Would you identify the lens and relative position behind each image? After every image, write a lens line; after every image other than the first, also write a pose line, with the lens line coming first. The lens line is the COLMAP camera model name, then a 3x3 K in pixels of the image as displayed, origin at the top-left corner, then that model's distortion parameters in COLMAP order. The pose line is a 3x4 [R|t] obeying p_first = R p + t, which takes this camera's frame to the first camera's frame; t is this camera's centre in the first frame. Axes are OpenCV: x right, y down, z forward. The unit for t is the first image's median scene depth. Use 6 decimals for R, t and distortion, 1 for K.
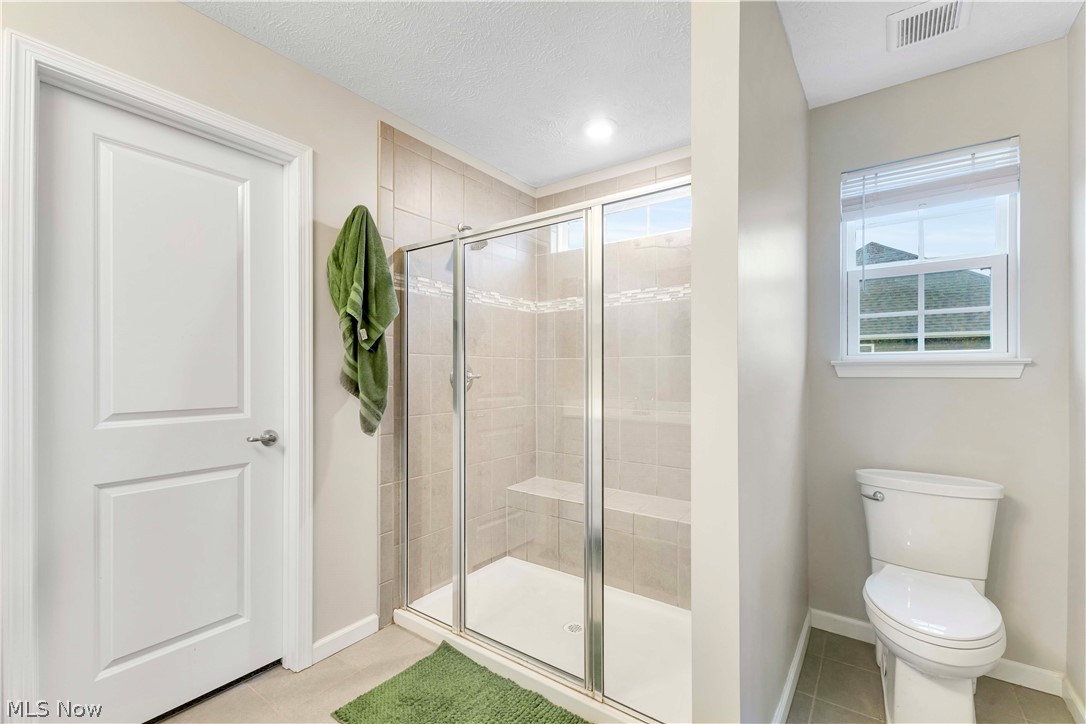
lens RADIAL K [[480.4, 0, 540.3], [0, 480.4, 366.3], [0, 0, 1]] dist [0.019573, -0.003352]
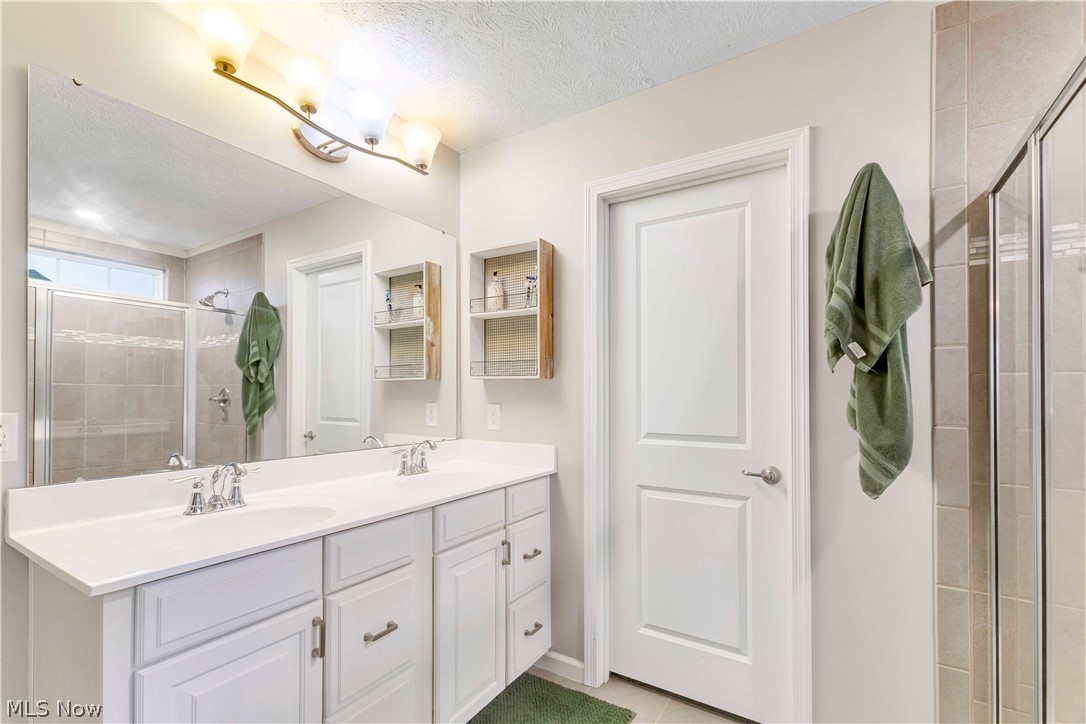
lens RADIAL K [[480.4, 0, 537.8], [0, 480.4, 392.2], [0, 0, 1]] dist [0.019573, -0.003352]
pose [[0.061419, -0.008452, -0.998076, 0.320155], [0.004355, 0.999957, -0.008200, -0.001263], [0.998103, -0.003843, 0.061453, 0.521429]]
